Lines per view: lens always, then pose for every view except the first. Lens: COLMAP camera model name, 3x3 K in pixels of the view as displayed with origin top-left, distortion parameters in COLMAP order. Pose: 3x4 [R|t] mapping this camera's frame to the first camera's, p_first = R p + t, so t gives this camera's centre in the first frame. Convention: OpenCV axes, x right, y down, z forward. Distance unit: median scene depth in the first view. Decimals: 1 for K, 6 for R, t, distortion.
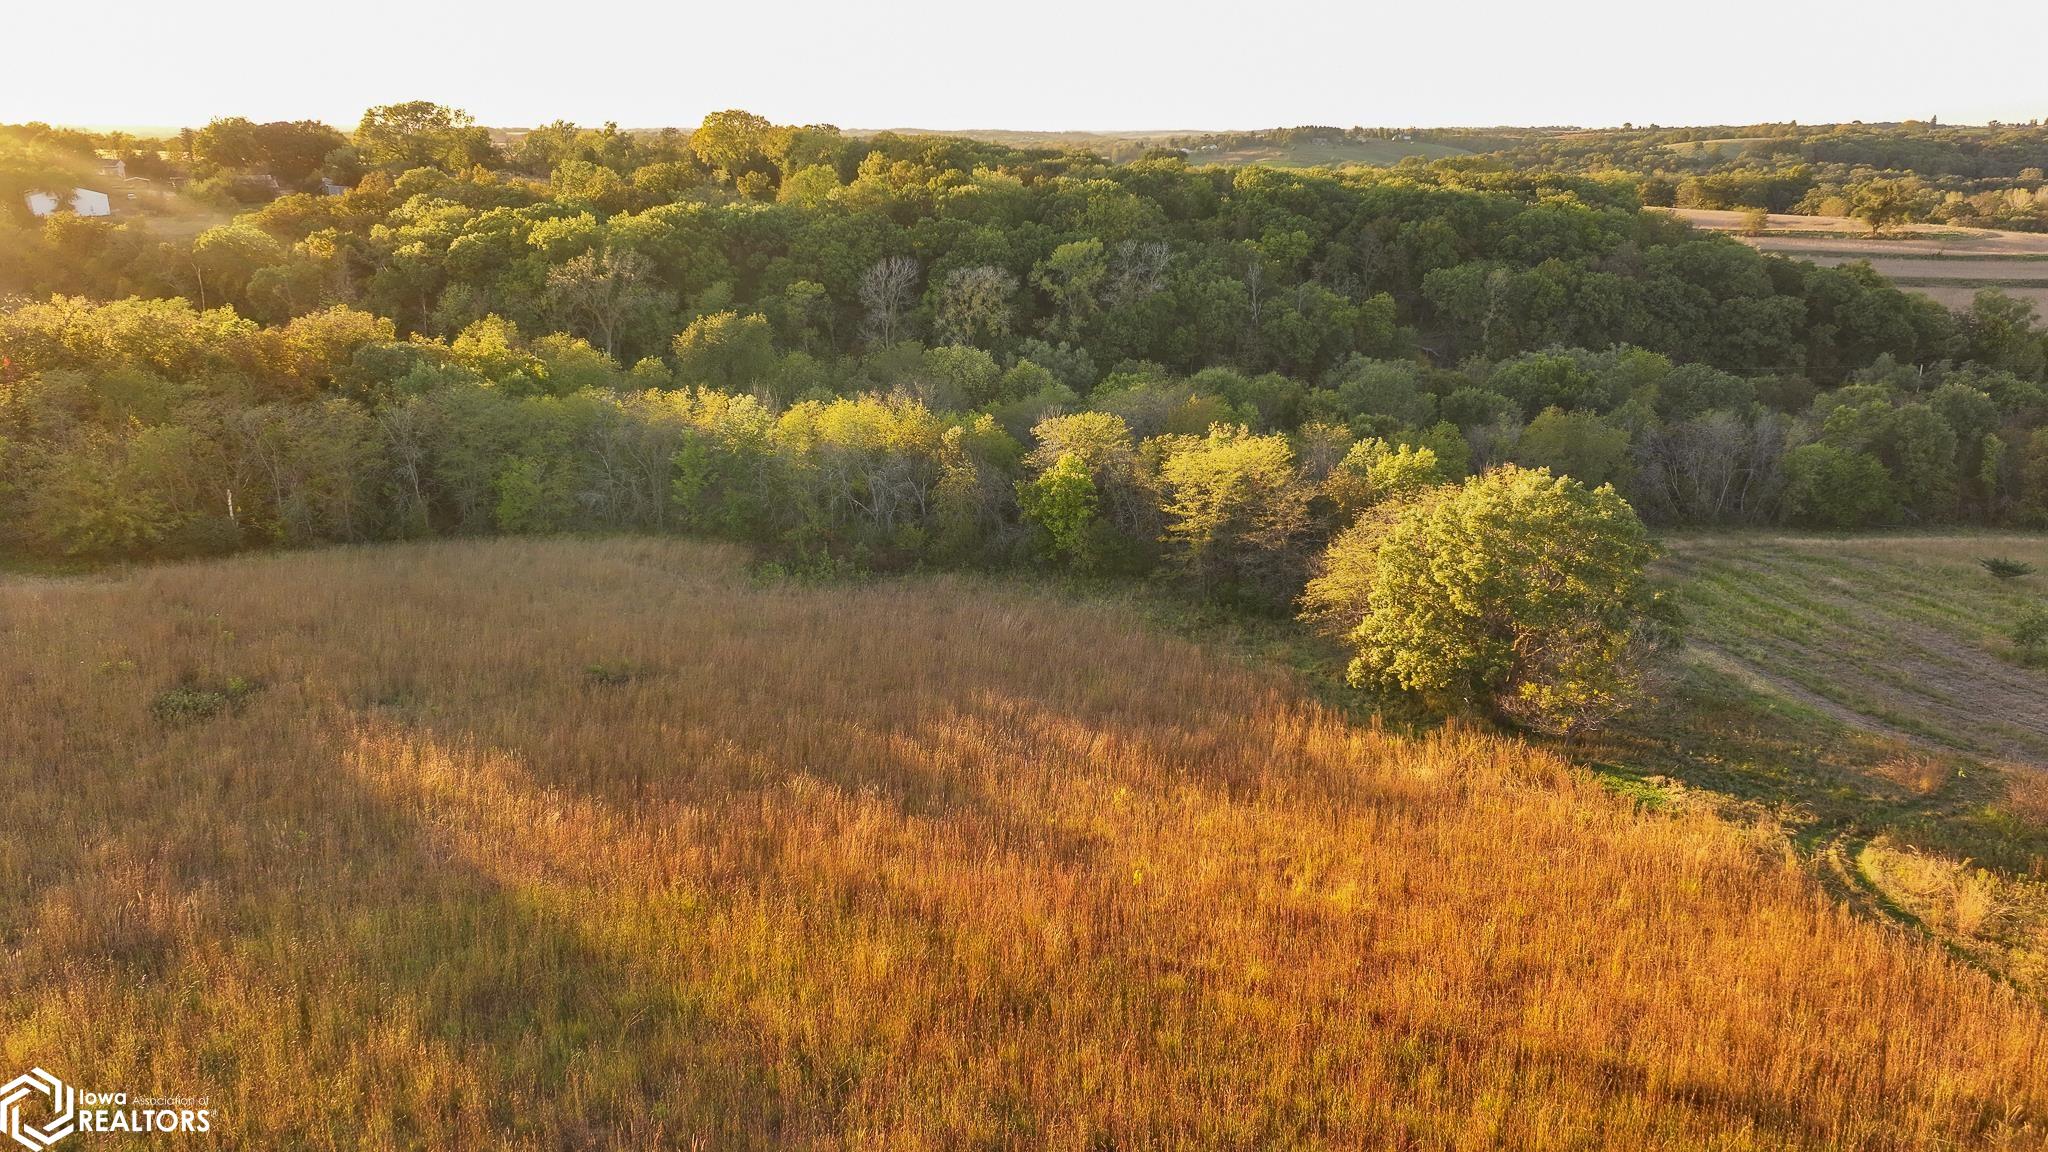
lens RADIAL K [[1433.5, 0, 1024.0], [0, 1433.5, 576.0], [0, 0, 1]] dist [0.005243, 0.005822]
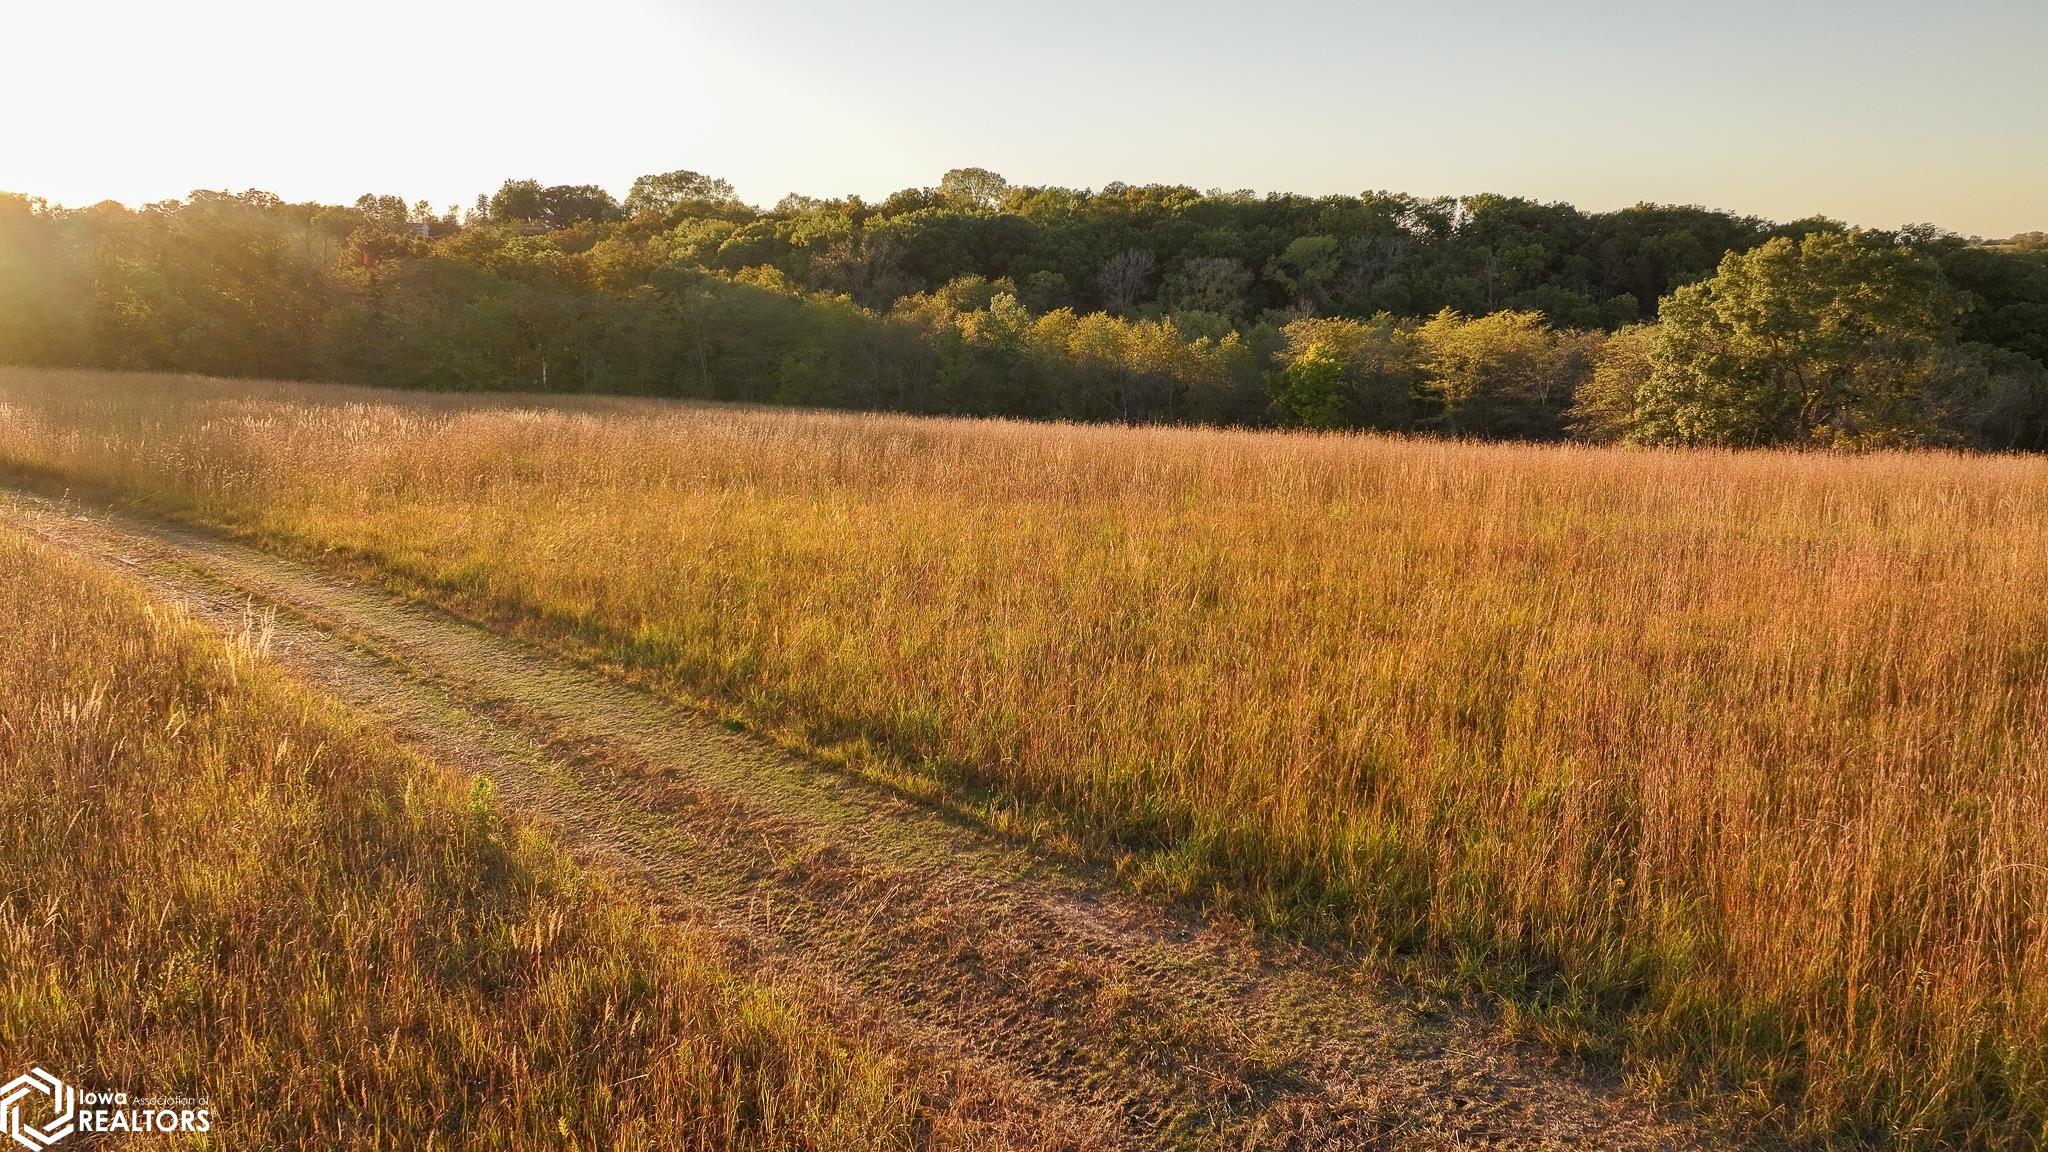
lens RADIAL K [[1433.5, 0, 1024.0], [0, 1433.5, 576.0], [0, 0, 1]] dist [0.005243, 0.005822]
pose [[0.989972, 0.029042, -0.138244, -0.017528], [-0.040569, 0.995863, -0.081307, 0.098348], [0.135311, 0.086100, 0.987055, -0.012951]]
